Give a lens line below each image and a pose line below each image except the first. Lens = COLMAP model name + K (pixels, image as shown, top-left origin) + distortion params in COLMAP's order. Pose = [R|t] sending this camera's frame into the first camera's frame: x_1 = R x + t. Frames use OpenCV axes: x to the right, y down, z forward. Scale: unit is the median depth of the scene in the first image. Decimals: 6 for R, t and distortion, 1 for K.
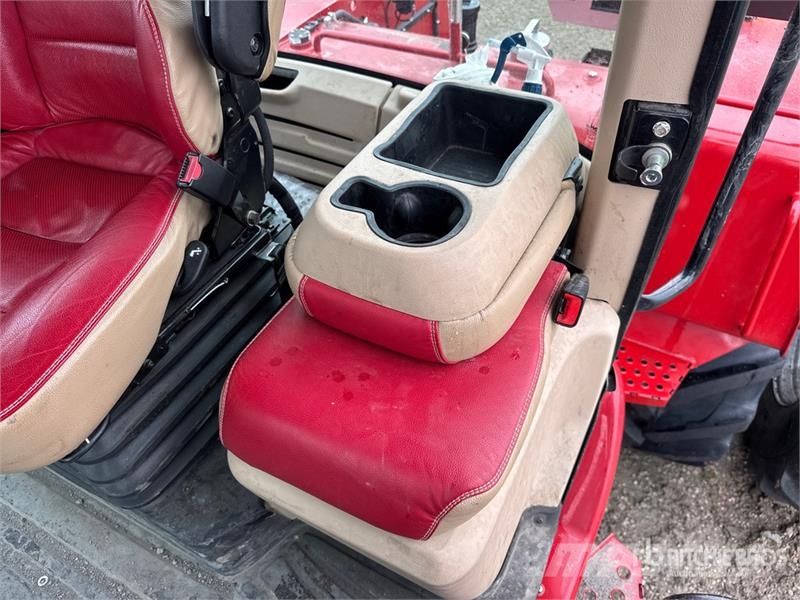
lens RADIAL K [[558.3, 0, 399.9], [0, 558.3, 301.9], [0, 0, 1]] dist [0.093523, -0.138049]
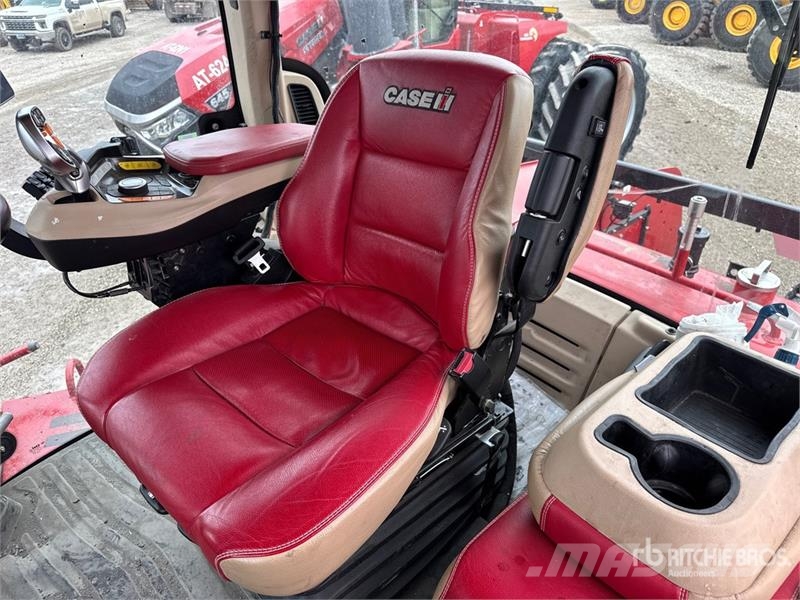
lens RADIAL K [[558.3, 0, 399.9], [0, 558.3, 301.9], [0, 0, 1]] dist [0.093523, -0.138049]
pose [[0.940168, 0.224963, -0.255881, -0.203532], [-0.279991, 0.938072, -0.204026, -0.072581], [0.194136, 0.263463, 0.944933, -0.135500]]
